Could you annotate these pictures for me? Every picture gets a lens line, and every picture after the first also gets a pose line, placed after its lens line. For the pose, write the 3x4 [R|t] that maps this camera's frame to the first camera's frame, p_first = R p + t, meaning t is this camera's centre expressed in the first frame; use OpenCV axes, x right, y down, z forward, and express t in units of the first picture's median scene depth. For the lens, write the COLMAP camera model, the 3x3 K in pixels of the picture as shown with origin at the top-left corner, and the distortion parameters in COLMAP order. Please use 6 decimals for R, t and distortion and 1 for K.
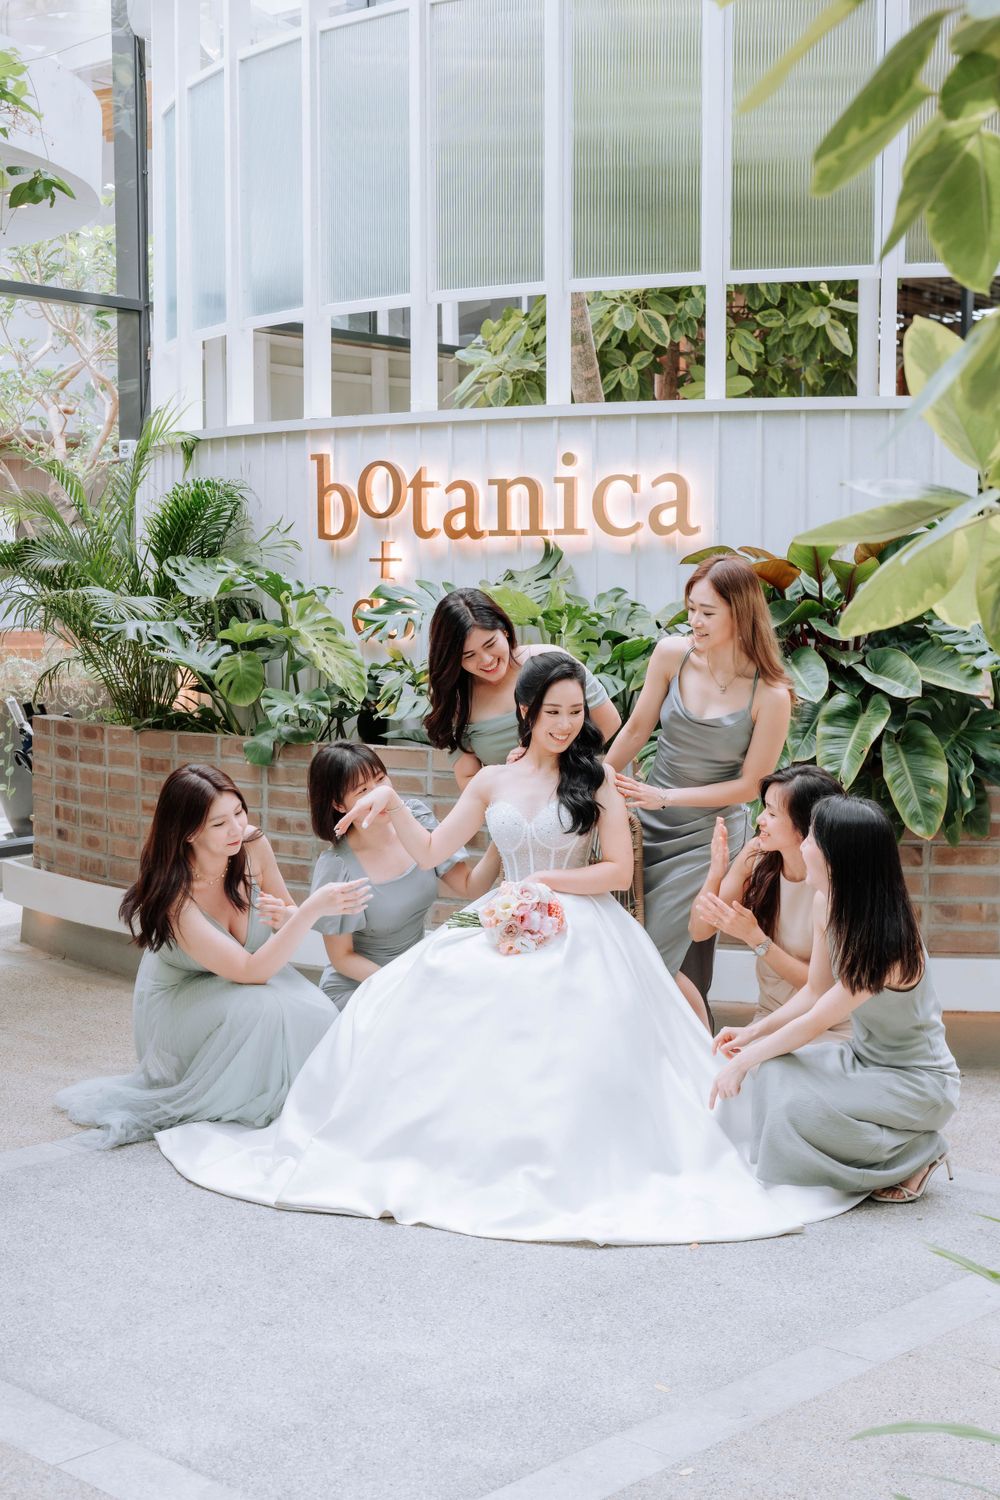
lens RADIAL K [[2077.9, 0, 497.5], [0, 2077.9, 749.6], [0, 0, 1]] dist [-0.014827, 0.000000]
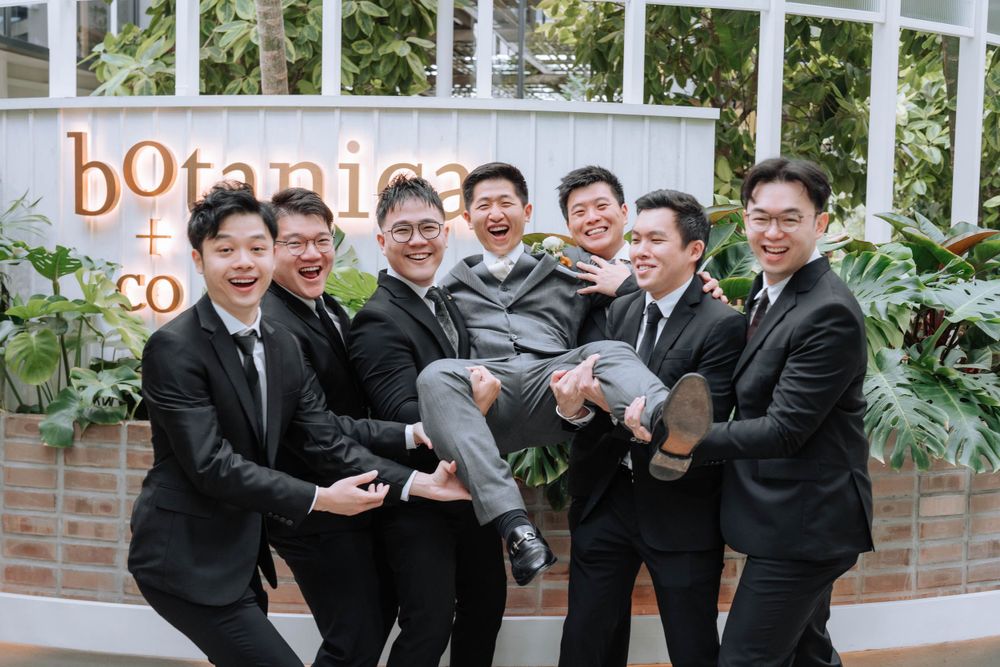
lens RADIAL K [[1385.2, 0, 502.1], [0, 1385.2, 333.3], [0, 0, 1]] dist [-0.014827, 0.000000]
pose [[0.924660, -0.002924, 0.380783, -0.157482], [0.011217, 0.999746, -0.019561, -0.028204], [-0.380629, 0.022358, 0.924458, 0.302114]]
